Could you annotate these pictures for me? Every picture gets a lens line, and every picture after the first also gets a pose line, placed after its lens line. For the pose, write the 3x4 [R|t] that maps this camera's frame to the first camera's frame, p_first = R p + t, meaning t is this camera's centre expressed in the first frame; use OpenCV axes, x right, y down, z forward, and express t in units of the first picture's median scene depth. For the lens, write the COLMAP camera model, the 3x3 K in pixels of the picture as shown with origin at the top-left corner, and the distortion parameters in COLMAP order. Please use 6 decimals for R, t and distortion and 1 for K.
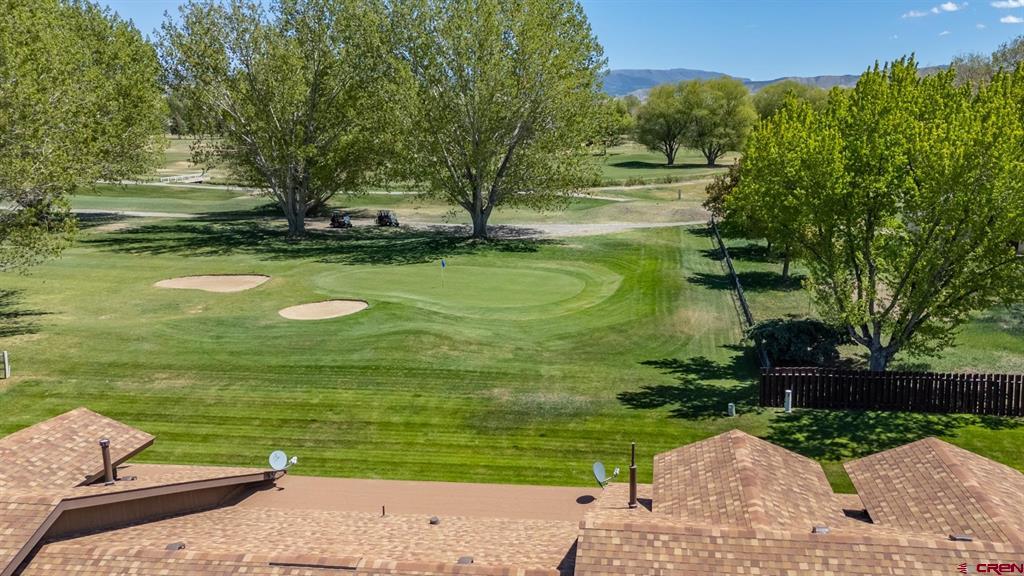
lens RADIAL K [[841.1, 0, 547.3], [0, 841.1, 311.5], [0, 0, 1]] dist [0.058431, -0.020769]
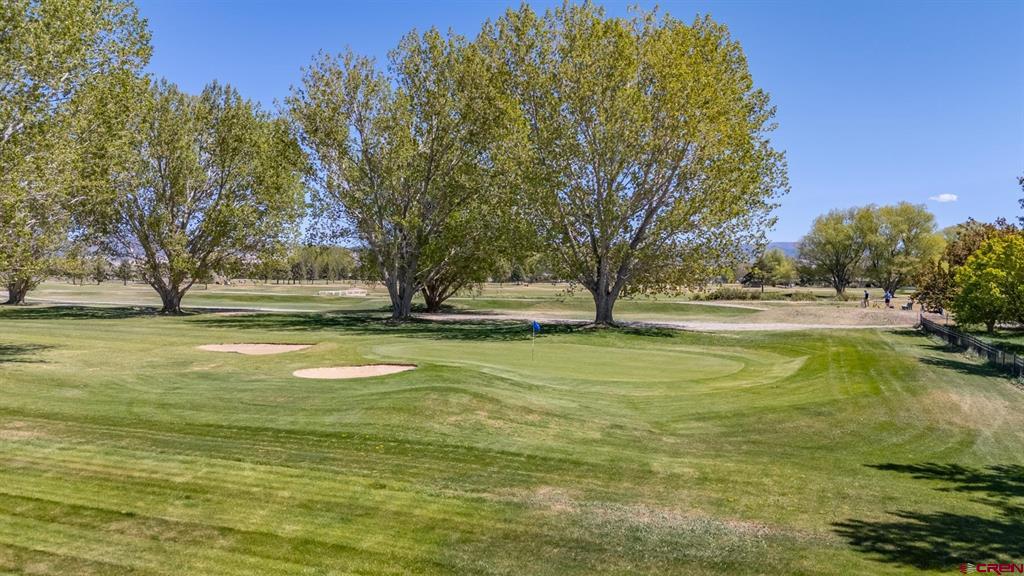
lens RADIAL K [[750.9, 0, 502.3], [0, 750.9, 292.6], [0, 0, 1]] dist [0.003979, -0.029491]
pose [[0.965695, 0.024203, -0.258547, 0.012410], [-0.081108, 0.973948, -0.211772, 0.050335], [0.246686, 0.225478, 0.942500, 0.383037]]
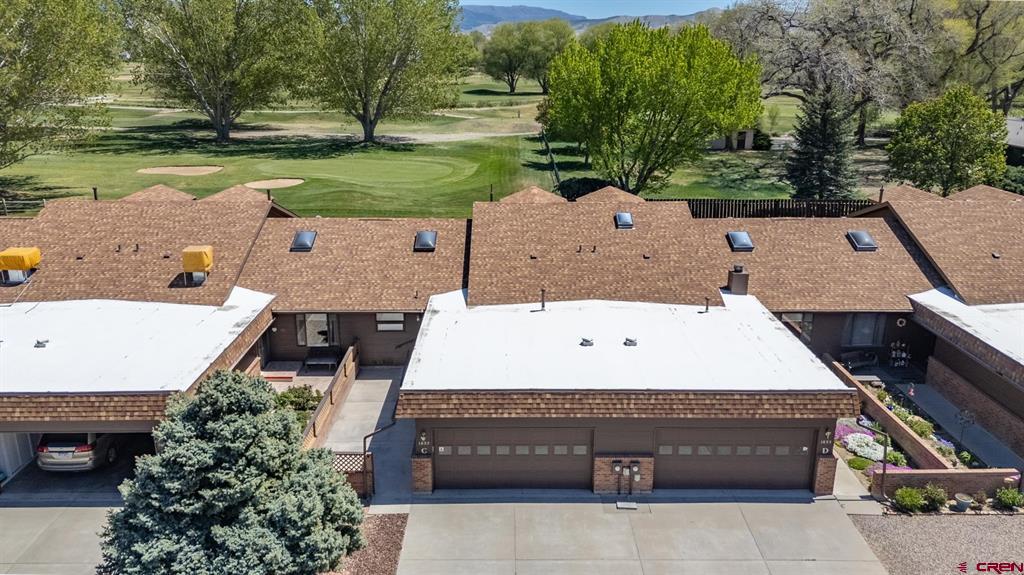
lens RADIAL K [[818.3, 0, 510.7], [0, 818.3, 293.9], [0, 0, 1]] dist [0.041088, -0.030045]
pose [[0.990457, -0.026588, 0.135235, -0.051645], [0.018241, 0.997873, 0.062589, 0.093471], [-0.136612, -0.059525, 0.988835, -0.410995]]
